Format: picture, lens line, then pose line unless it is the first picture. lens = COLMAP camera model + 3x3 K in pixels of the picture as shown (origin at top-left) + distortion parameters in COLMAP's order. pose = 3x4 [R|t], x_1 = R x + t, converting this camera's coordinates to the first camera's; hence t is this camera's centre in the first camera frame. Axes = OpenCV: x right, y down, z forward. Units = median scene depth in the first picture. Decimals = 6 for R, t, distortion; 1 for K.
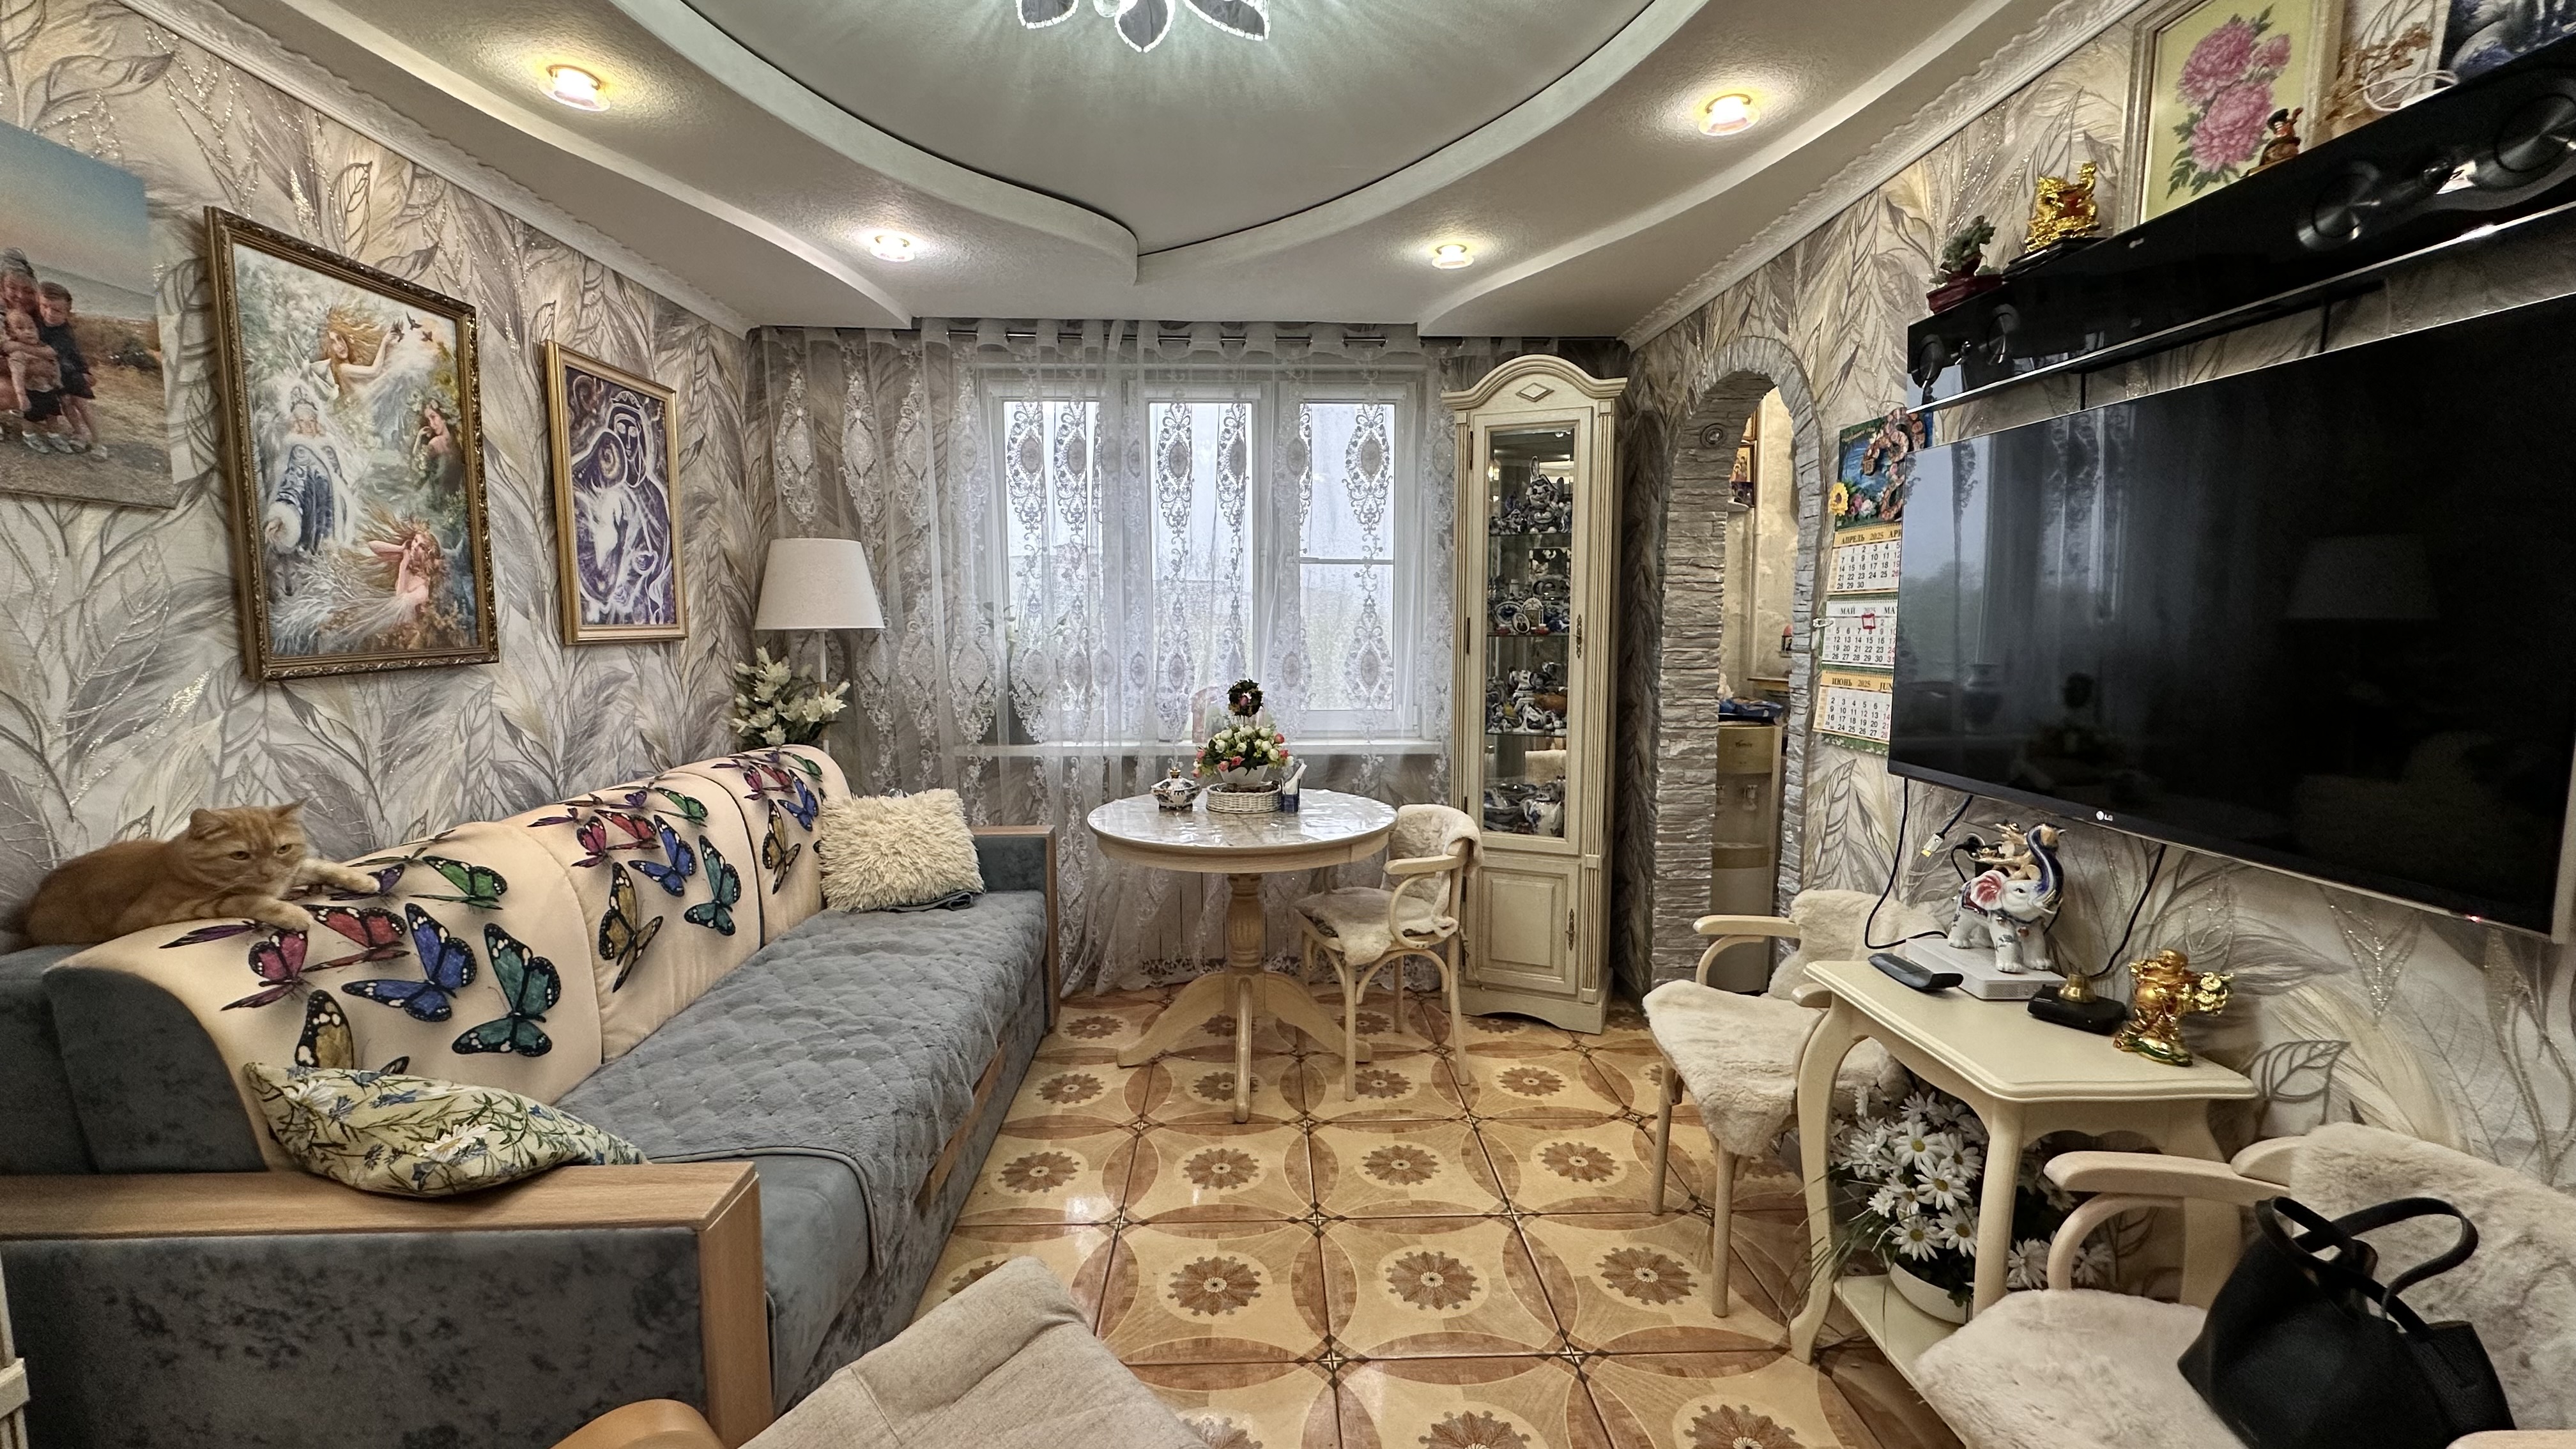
lens RADIAL K [[1033.0, 0, 1289.0], [0, 1033.0, 719.2], [0, 0, 1]] dist [-0.002809, 0.000058]
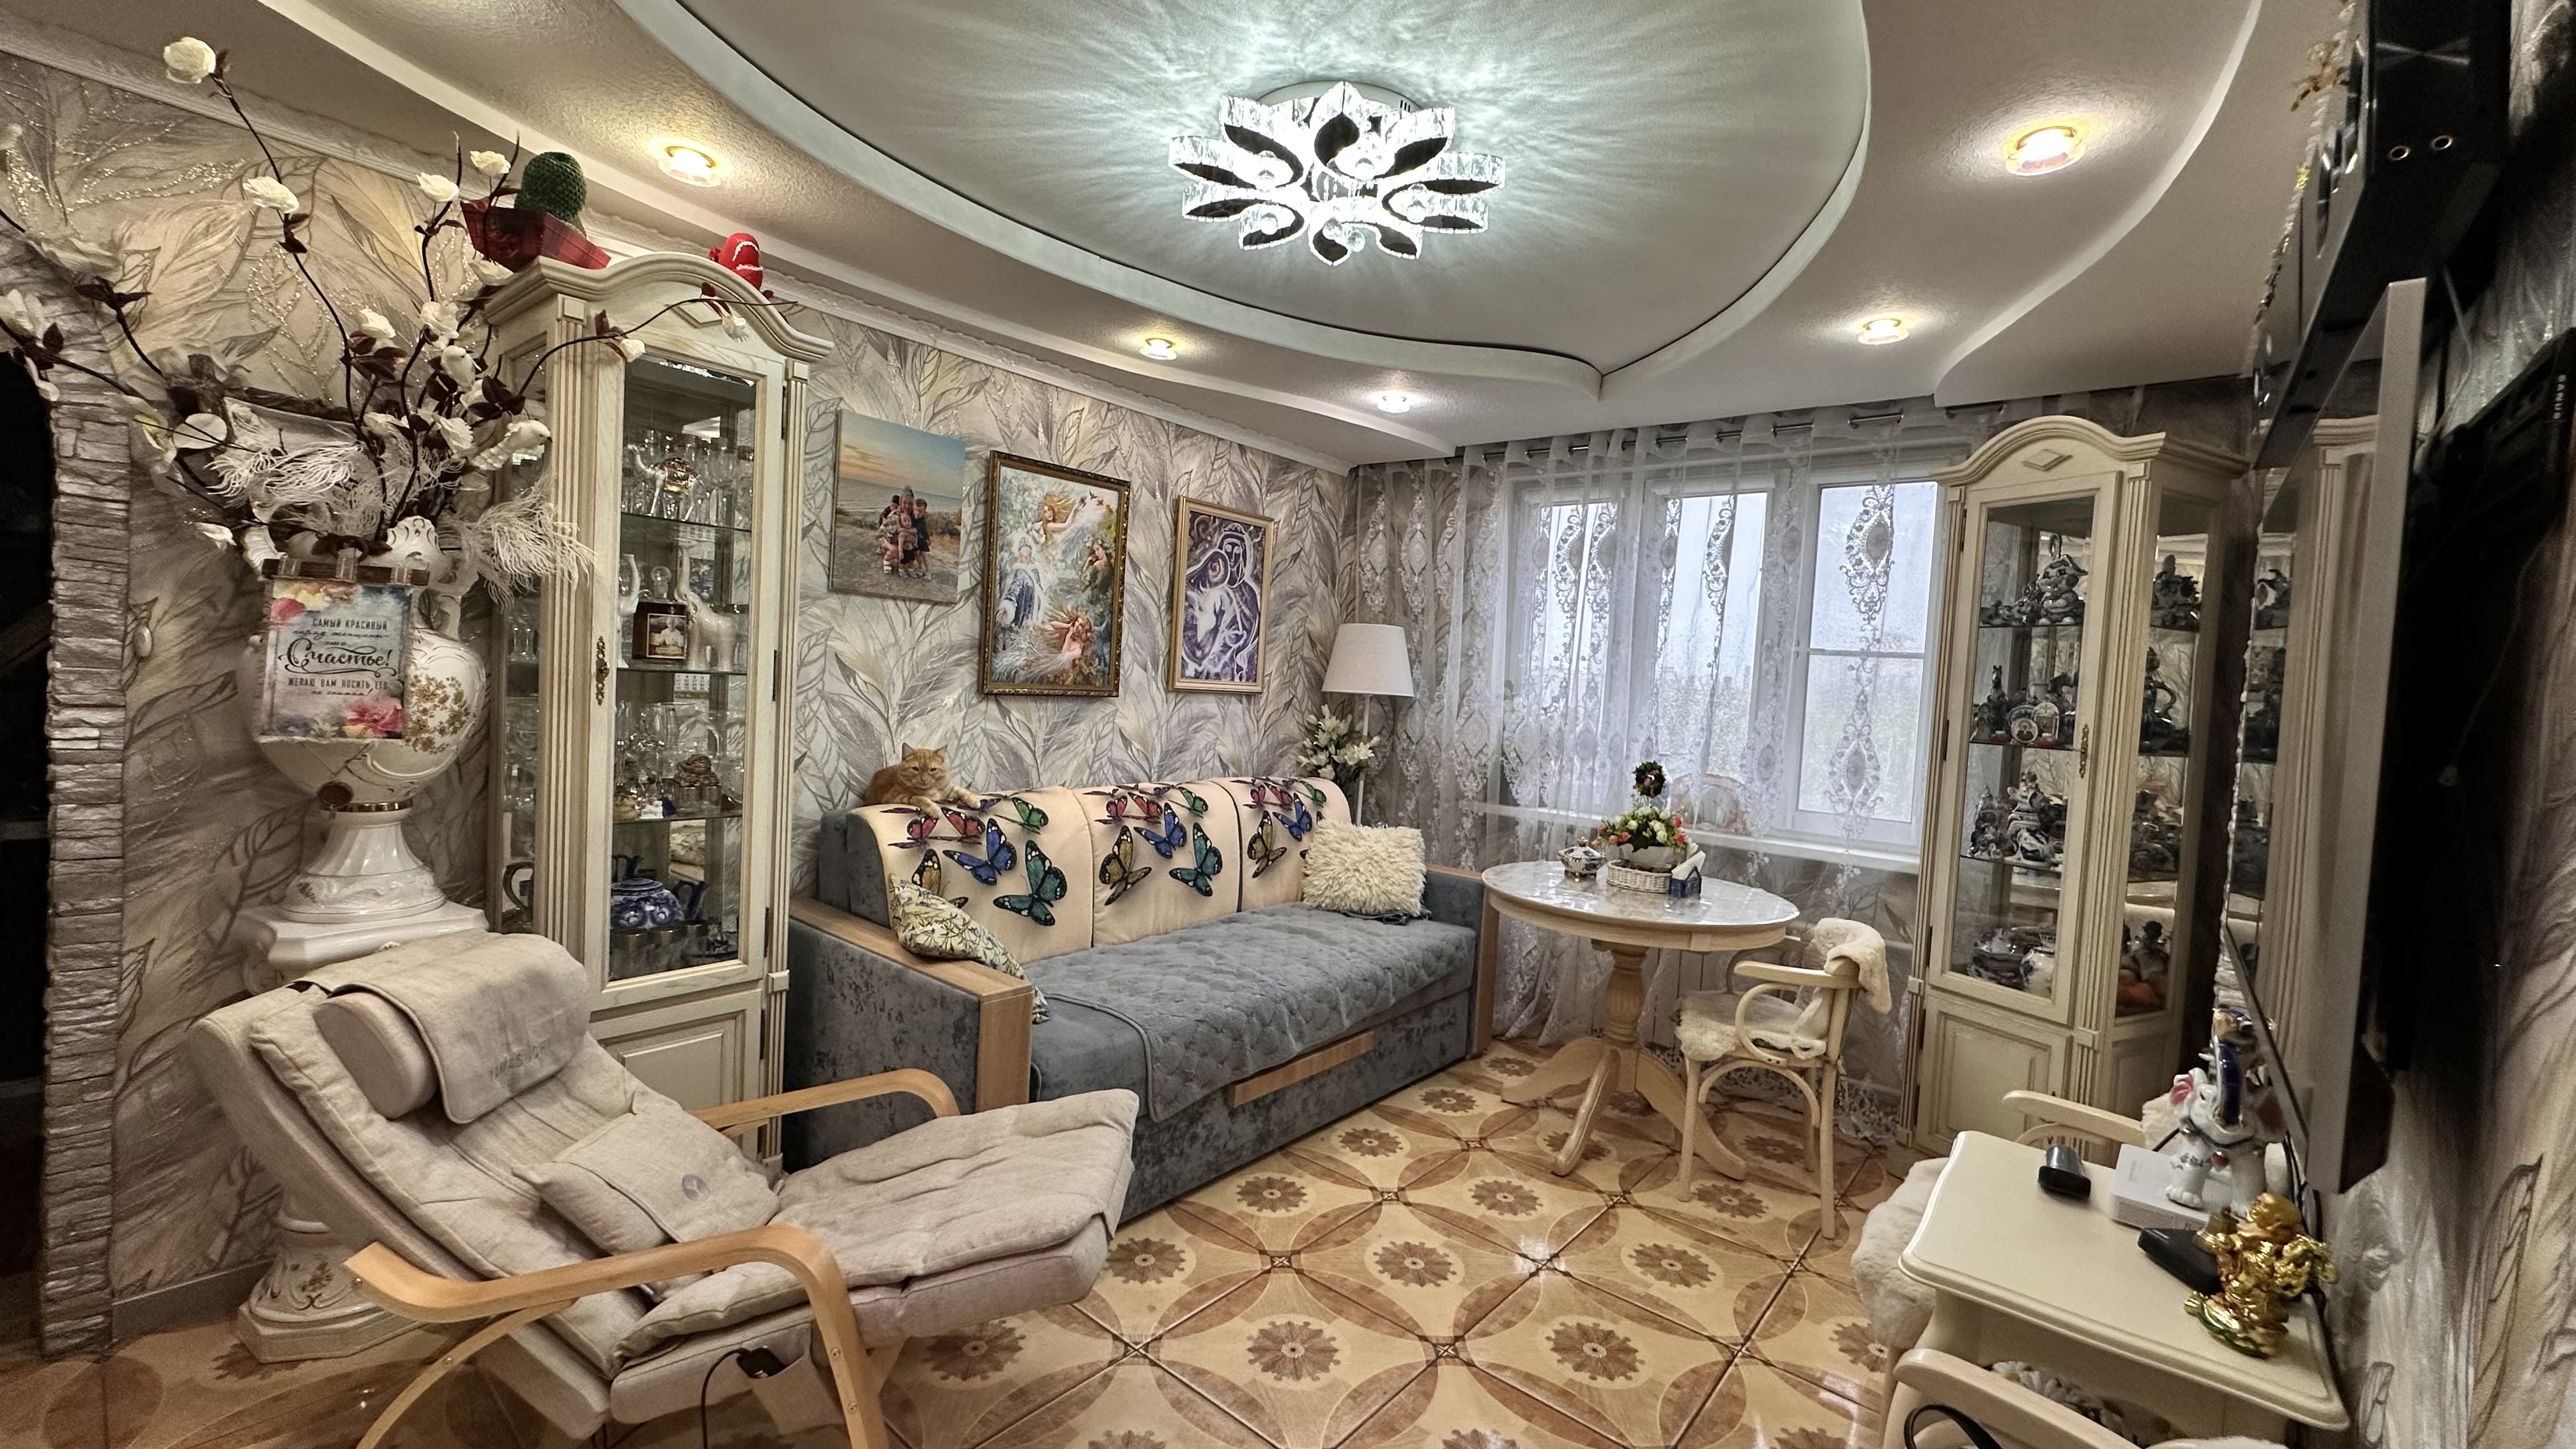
lens RADIAL K [[1033.0, 0, 1289.0], [0, 1033.0, 719.2], [0, 0, 1]] dist [-0.002809, 0.000058]
pose [[0.741068, 0.069897, -0.667782, 0.442445], [-0.126433, 0.991302, -0.036549, 0.003796], [0.659418, 0.111515, 0.743459, -0.014902]]
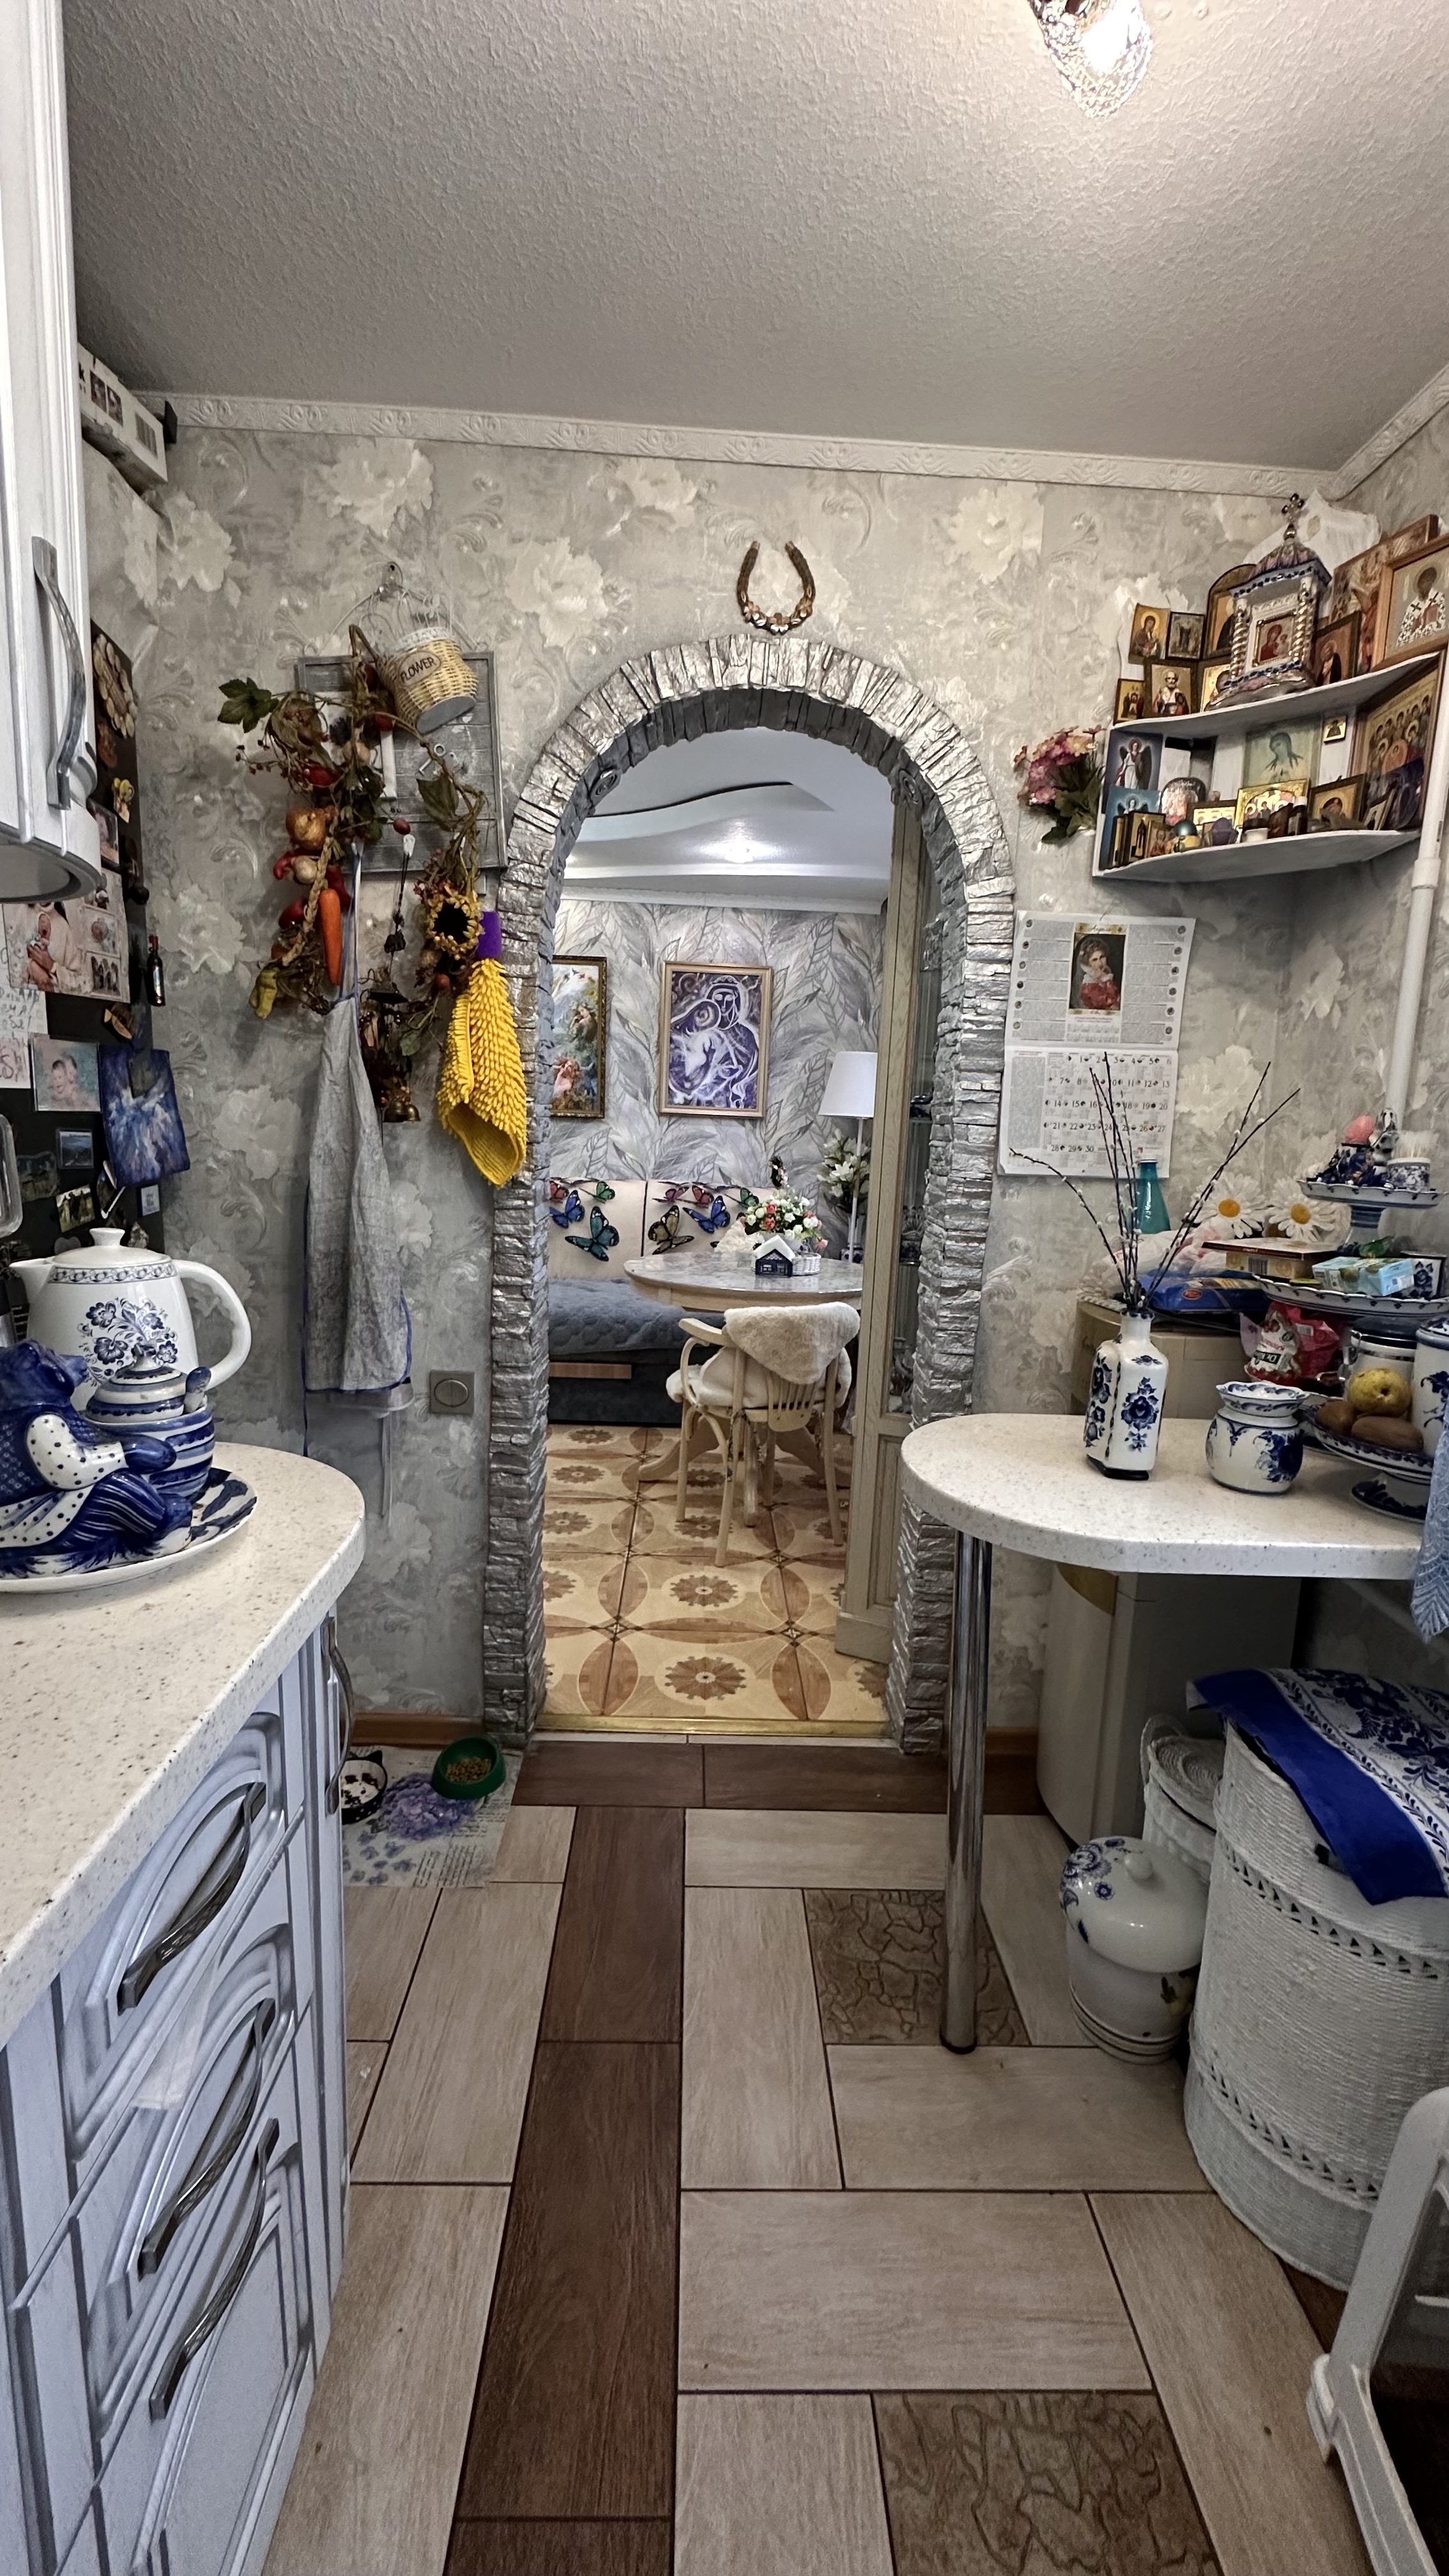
lens RADIAL K [[1033.0, 0, 726.1], [0, 1033.0, 1286.4], [0, 0, 1]] dist [-0.002809, 0.000058]
pose [[-0.007665, 0.161812, -0.986792, 1.283658], [-0.143118, 0.976484, 0.161234, -0.084941], [0.989676, 0.142463, 0.015673, 1.111093]]
